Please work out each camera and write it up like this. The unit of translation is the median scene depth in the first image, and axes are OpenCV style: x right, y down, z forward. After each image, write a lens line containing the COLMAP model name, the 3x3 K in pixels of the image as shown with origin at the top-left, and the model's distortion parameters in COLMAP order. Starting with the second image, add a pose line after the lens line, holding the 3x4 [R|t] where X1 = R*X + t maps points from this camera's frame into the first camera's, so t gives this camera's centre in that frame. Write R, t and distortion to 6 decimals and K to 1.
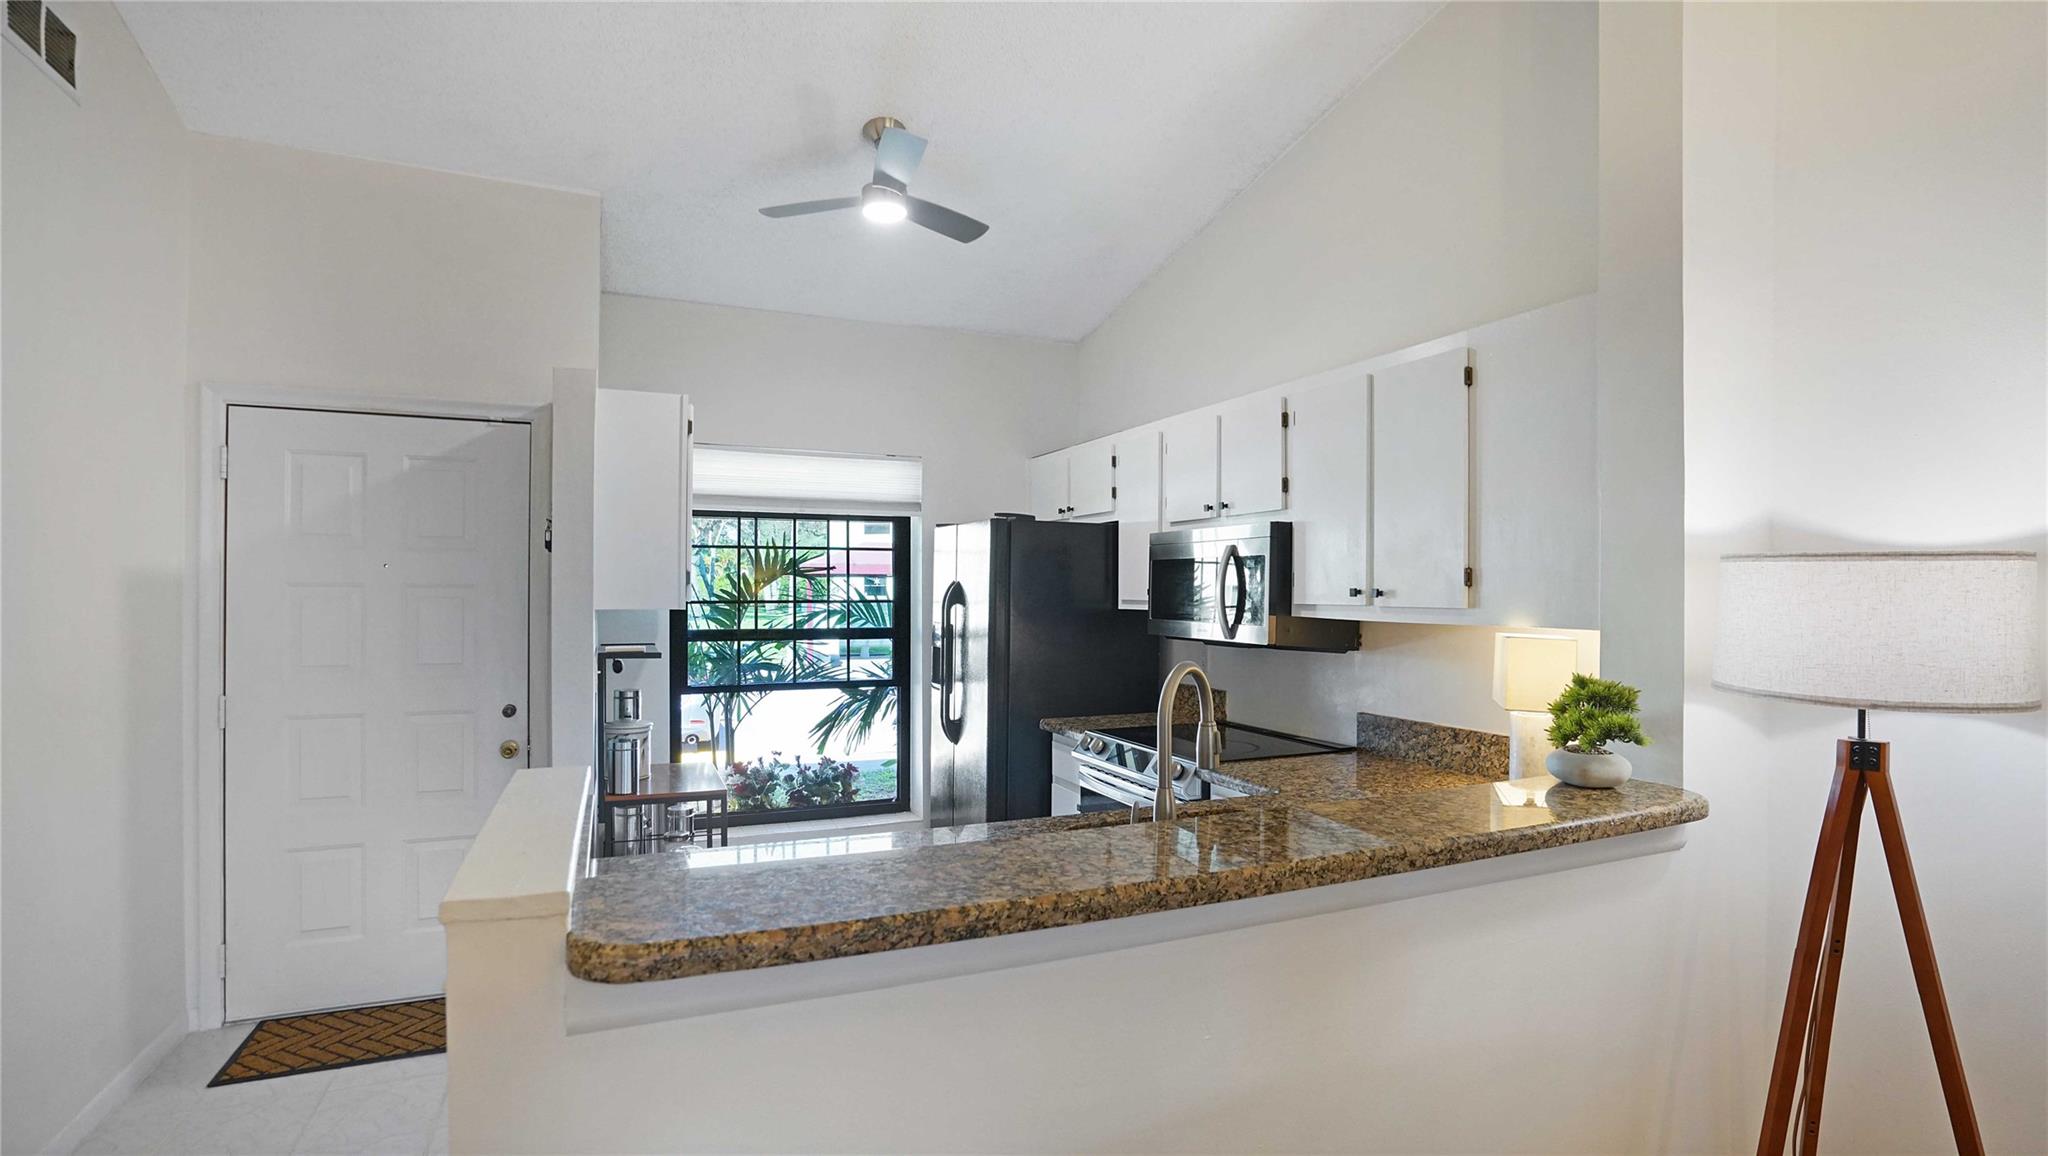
lens RADIAL K [[959.8, 0, 1025.8], [0, 959.8, 582.9], [0, 0, 1]] dist [-0.040275, 0.006534]
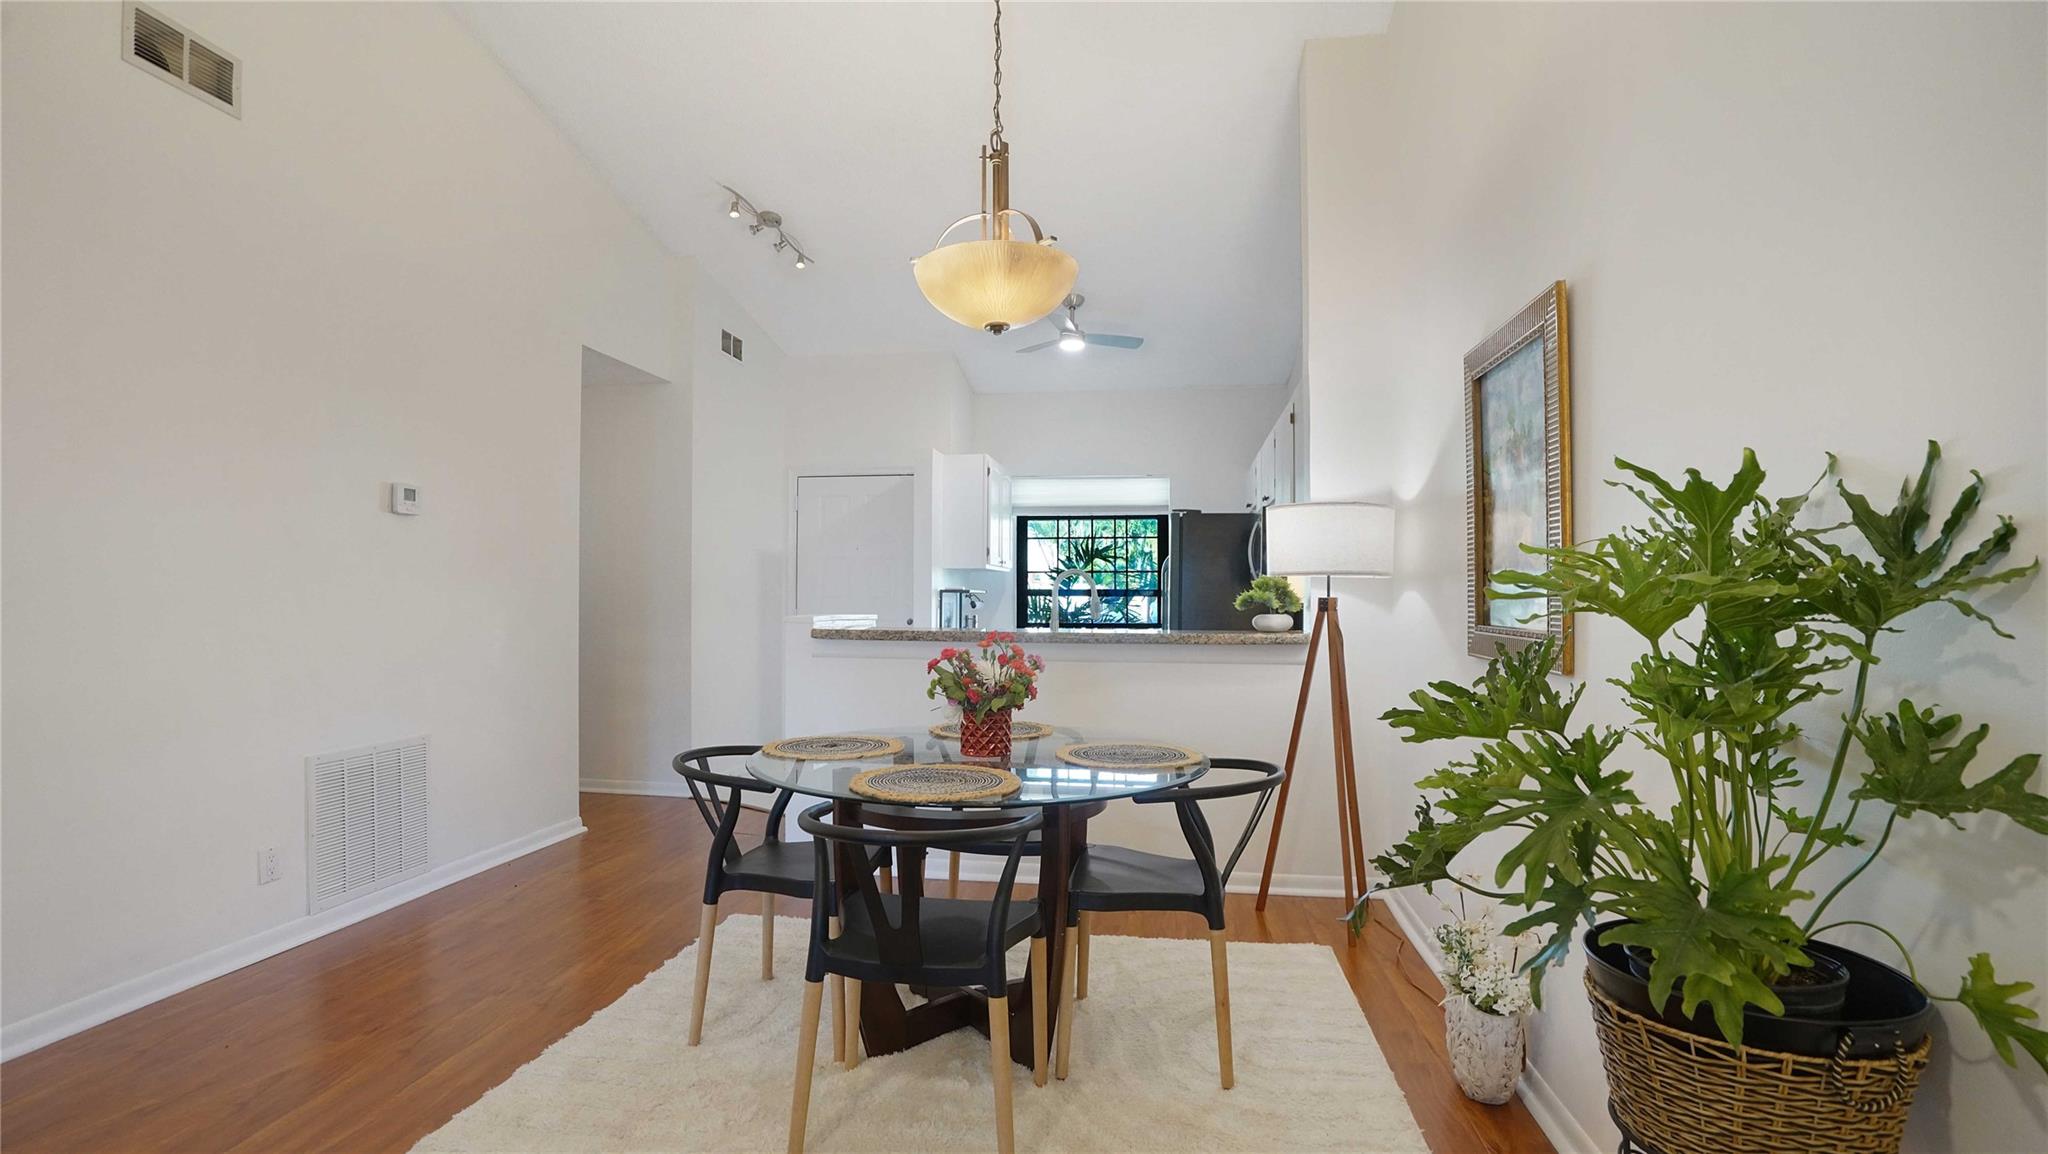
lens RADIAL K [[959.8, 0, 1009.0], [0, 959.8, 586.9], [0, 0, 1]] dist [-0.040275, 0.006534]
pose [[0.831580, -0.006753, -0.555363, 0.612676], [0.002881, 0.999965, -0.007846, 0.066462], [0.555397, 0.004924, 0.831571, -0.461665]]
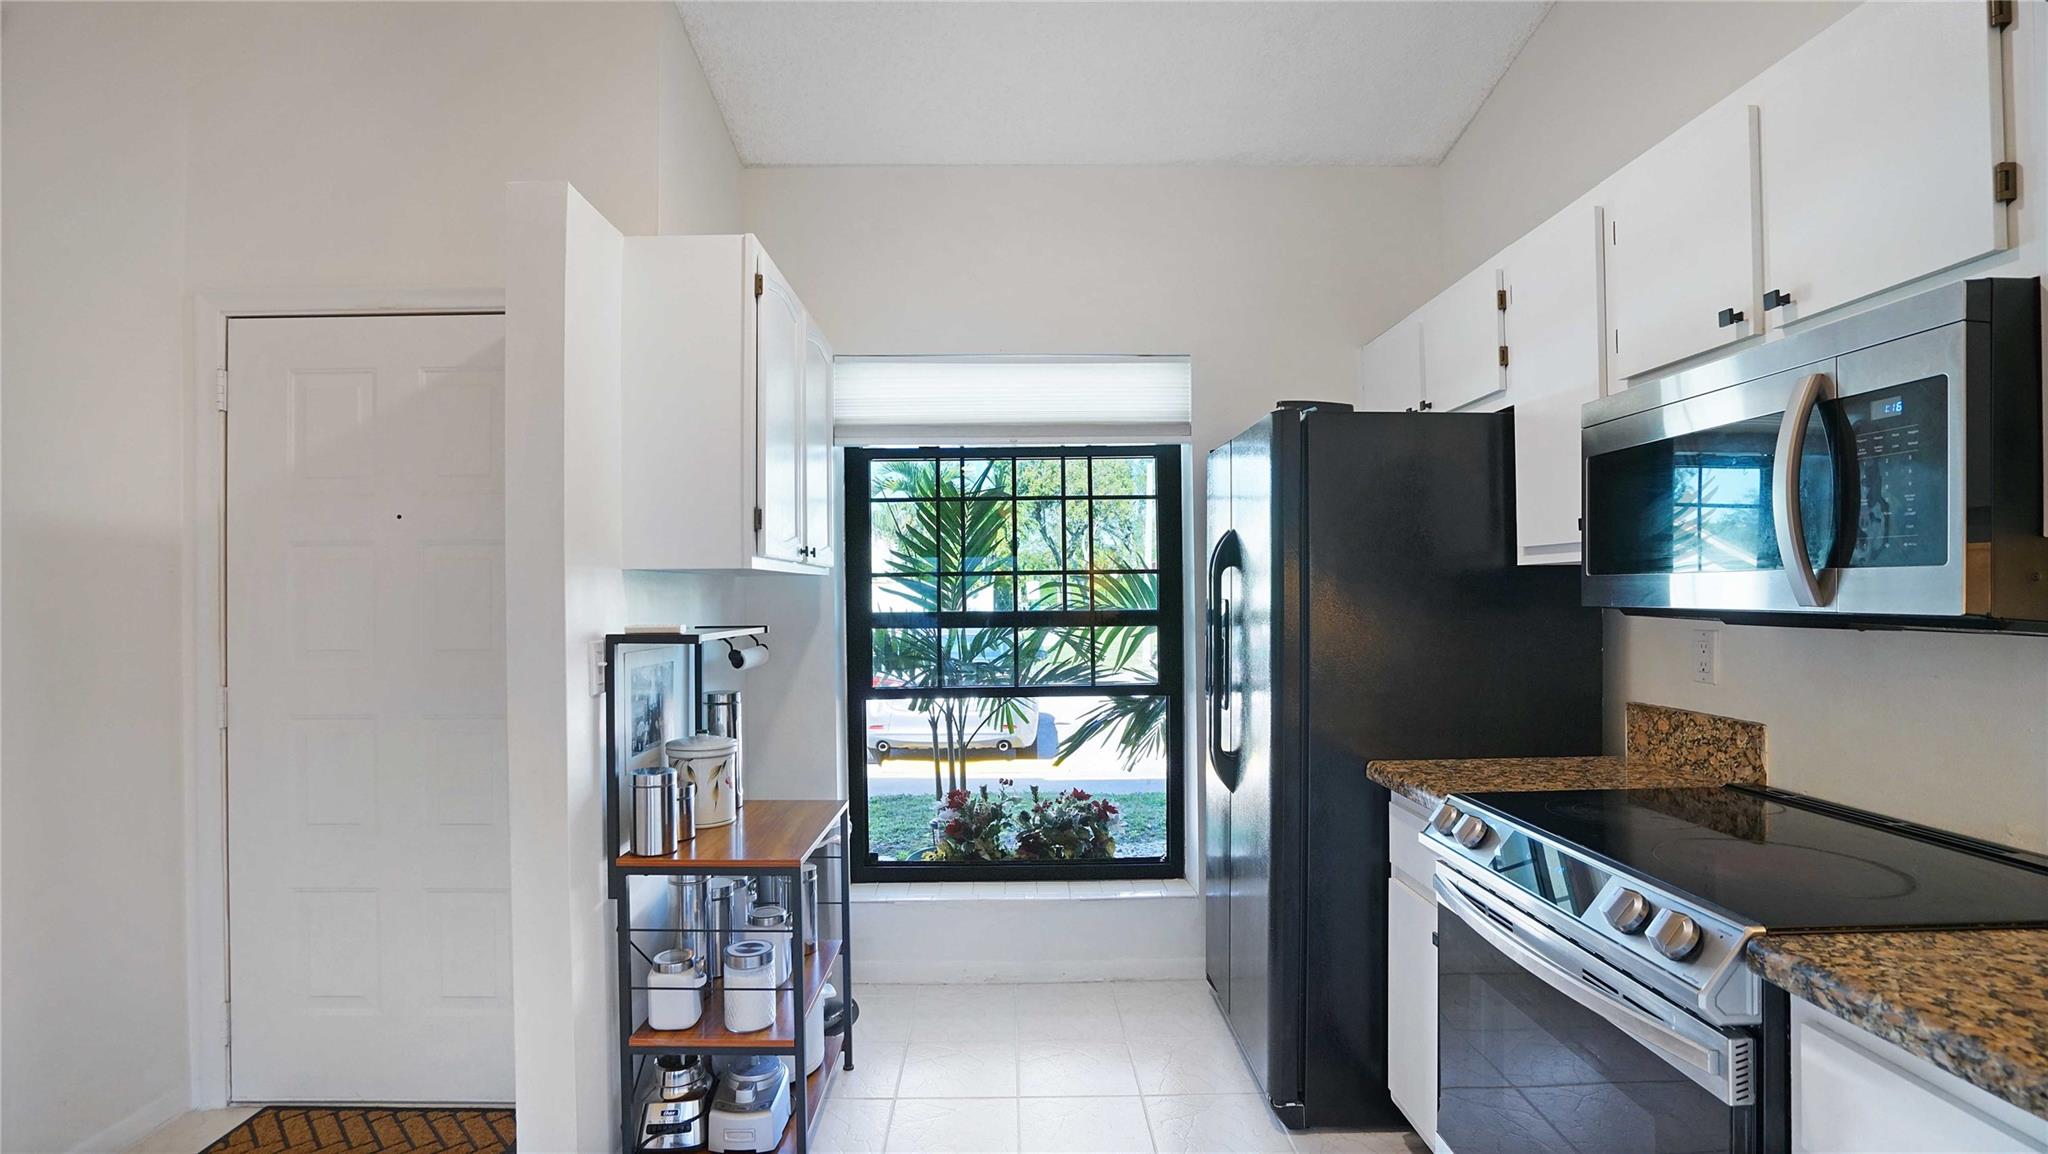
lens RADIAL K [[959.8, 0, 1010.4], [0, 959.8, 579.5], [0, 0, 1]] dist [-0.040275, 0.006534]
pose [[0.919958, -0.018821, -0.391565, 0.042736], [0.016499, 0.999821, -0.009293, 0.036202], [0.391670, 0.002089, 0.920104, 0.395883]]
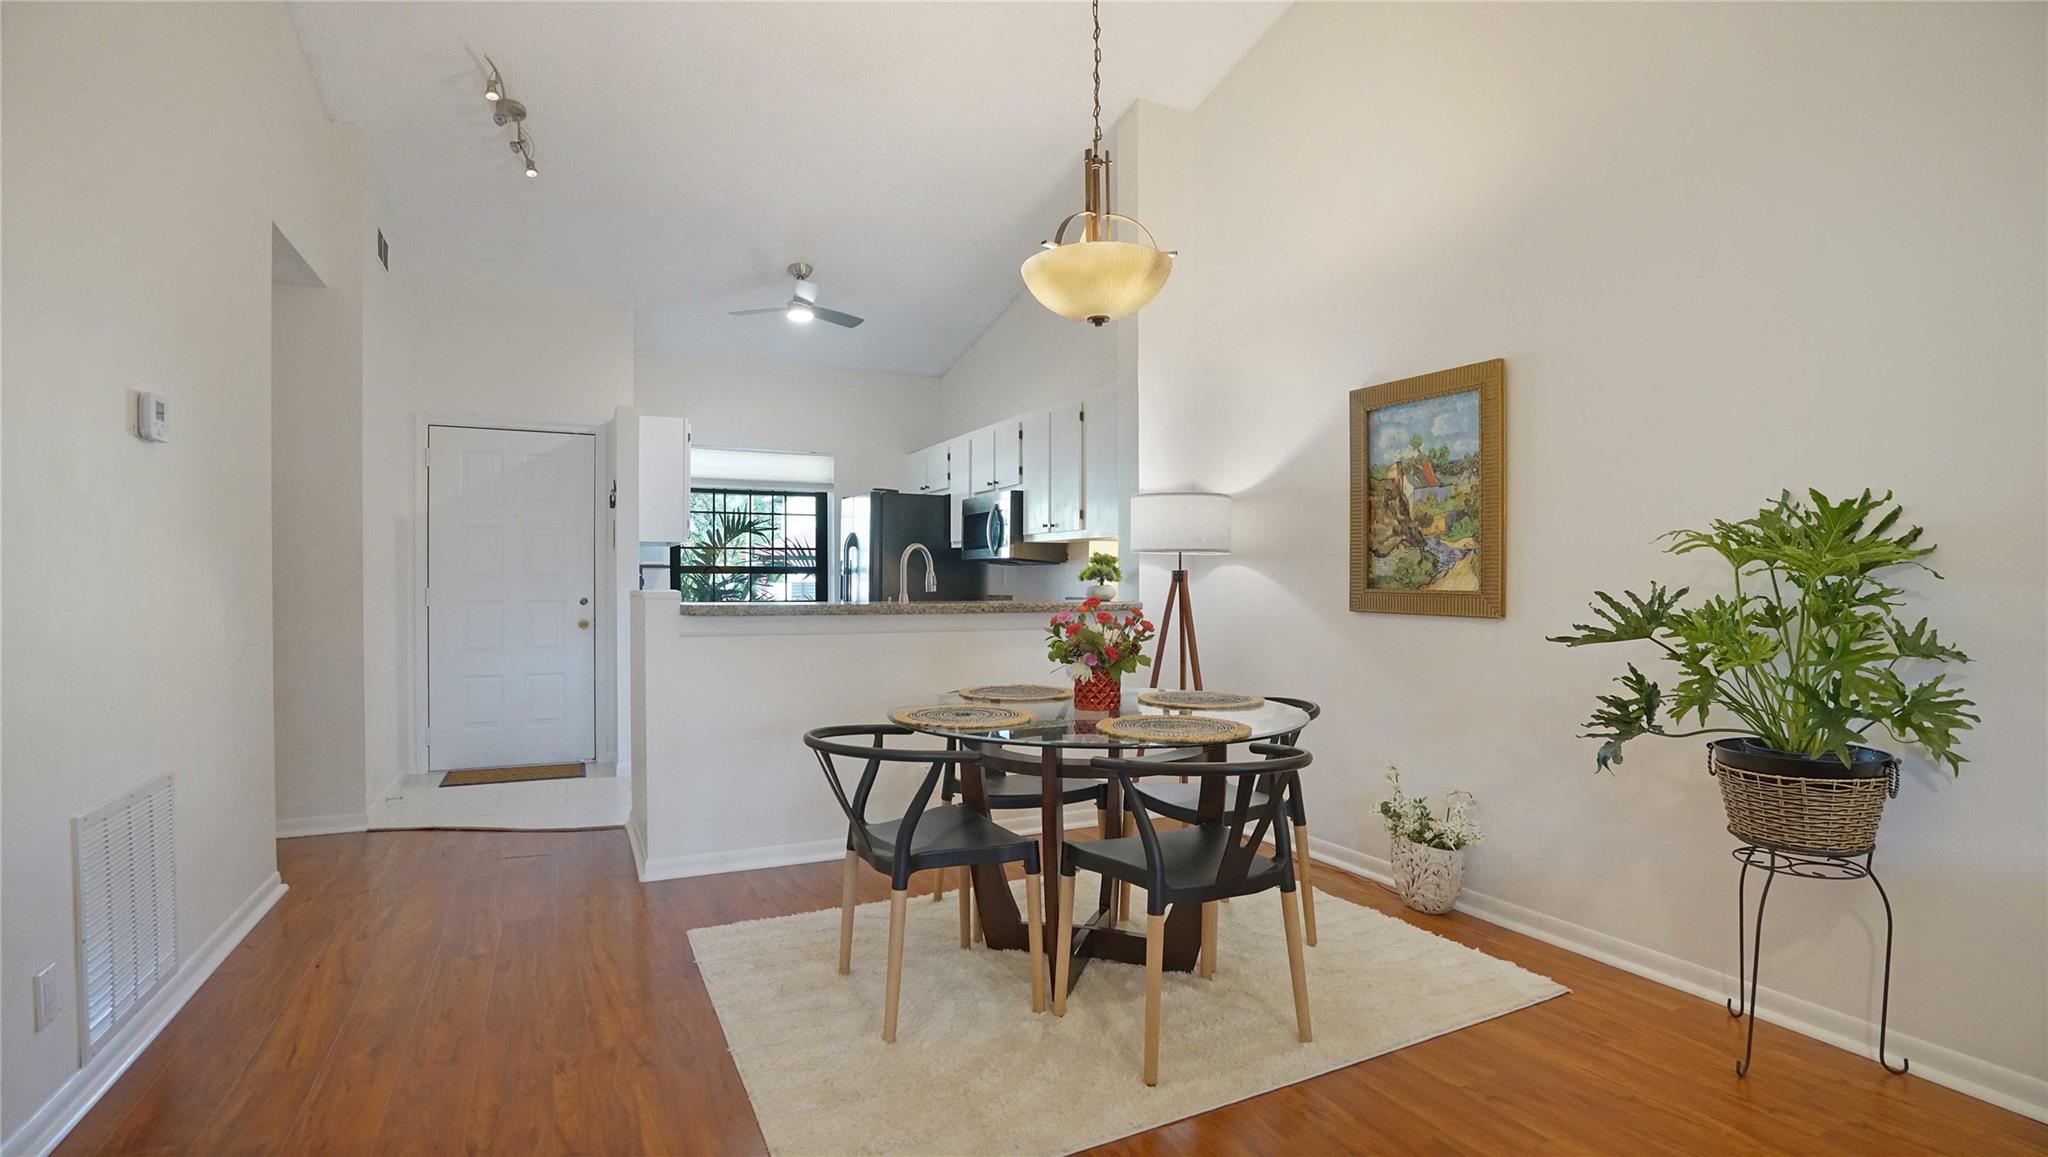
lens RADIAL K [[959.8, 0, 1016.0], [0, 959.8, 585.1], [0, 0, 1]] dist [-0.040275, 0.006534]
pose [[0.999485, -0.002901, 0.031962, 0.157285], [0.002559, 0.999939, 0.010741, 0.074494], [-0.031991, -0.010653, 0.999431, -0.639123]]
